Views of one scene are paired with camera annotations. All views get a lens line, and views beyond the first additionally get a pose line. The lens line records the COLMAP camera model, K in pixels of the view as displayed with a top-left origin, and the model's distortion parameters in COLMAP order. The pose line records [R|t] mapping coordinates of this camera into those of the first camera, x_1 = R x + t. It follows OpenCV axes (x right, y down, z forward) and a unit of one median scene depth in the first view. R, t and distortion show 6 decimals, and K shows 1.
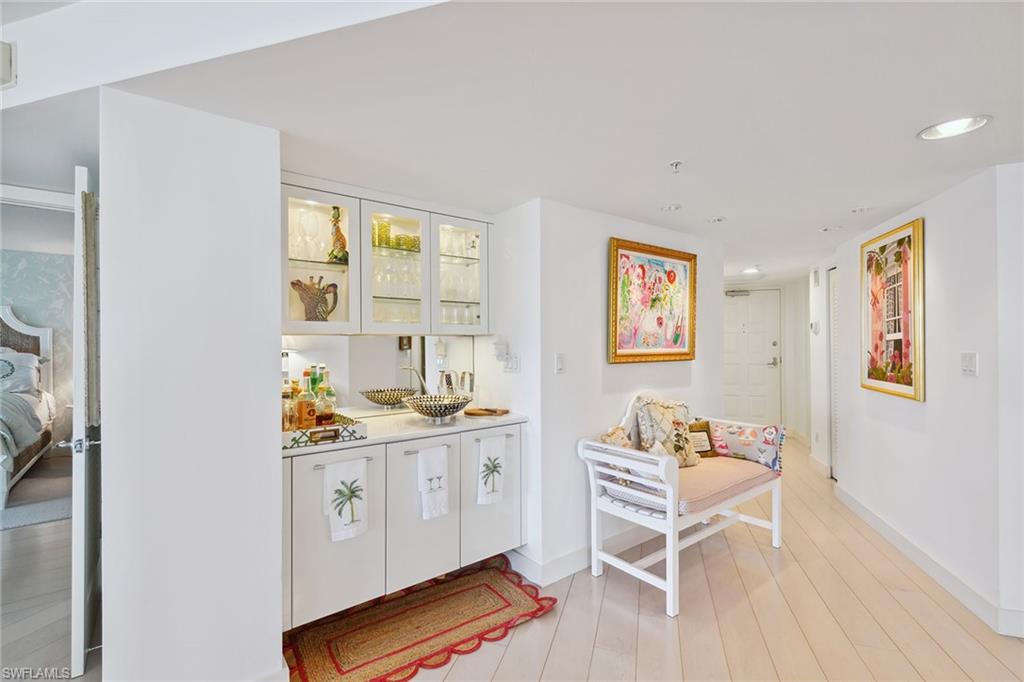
lens RADIAL K [[464.9, 0, 512.0], [0, 464.9, 341.0], [0, 0, 1]] dist [0.000926, 0.000157]
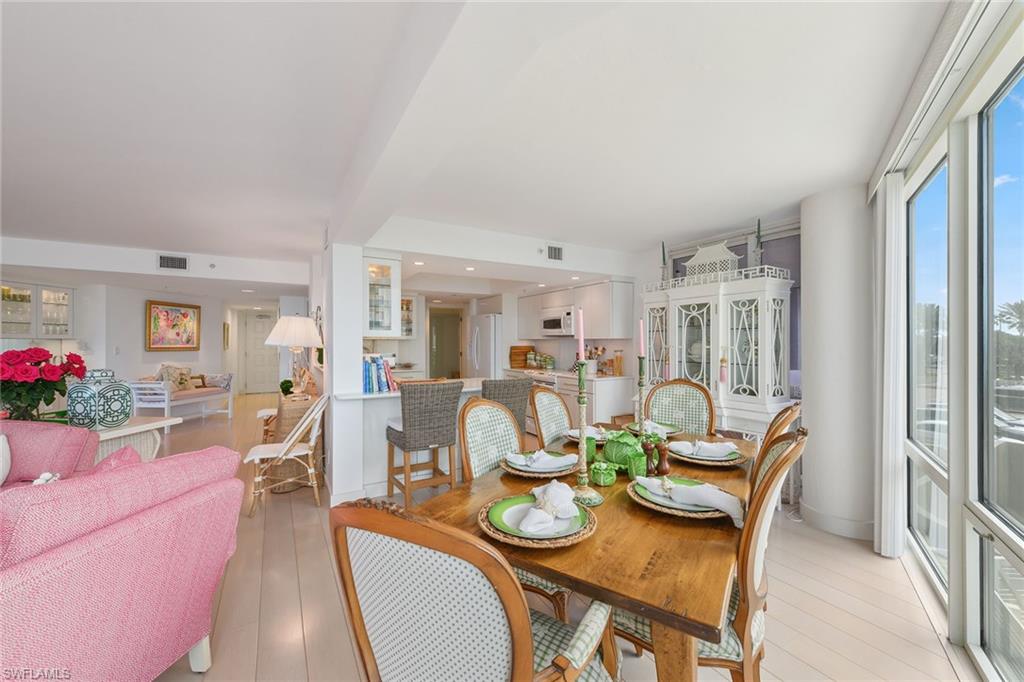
lens RADIAL K [[394.5, 0, 501.0], [0, 394.5, 345.0], [0, 0, 1]] dist [0.001597, -0.000018]
pose [[0.688616, 0.000780, 0.725126, -0.013781], [-0.003290, 0.999992, 0.002048, 0.005233], [-0.725119, -0.003796, 0.688614, -1.788647]]
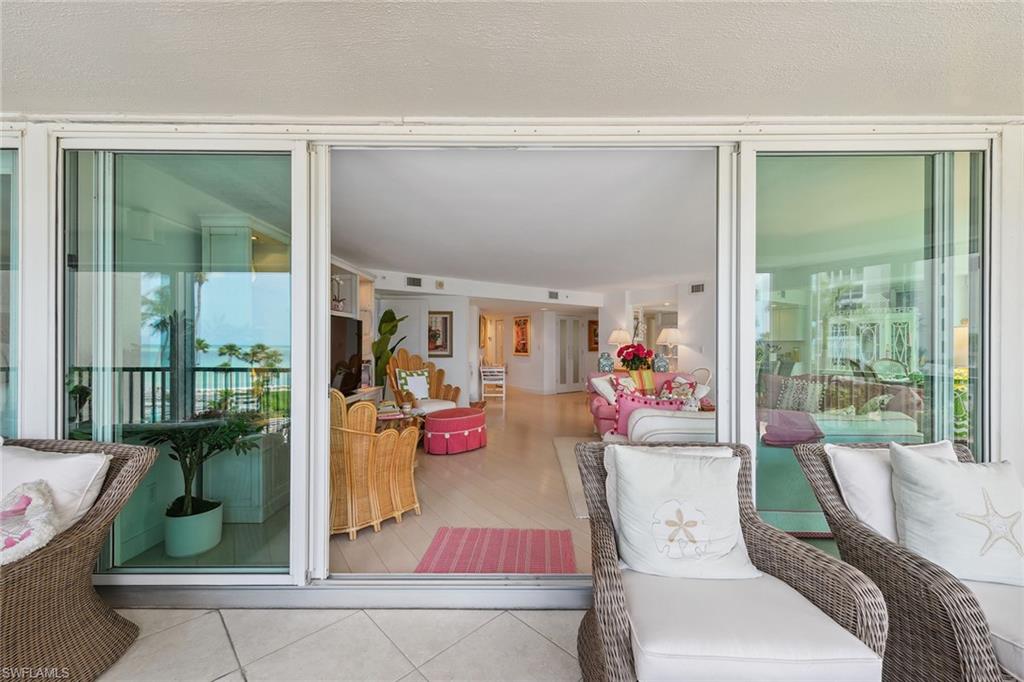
lens RADIAL K [[405.1, 0, 508.3], [0, 405.1, 344.1], [0, 0, 1]] dist [0.005957, -0.000384]
pose [[0.629855, 0.004906, 0.776697, -2.135336], [-0.003980, 0.999987, -0.003089, 0.024212], [-0.776702, -0.001146, 0.629867, -1.224537]]
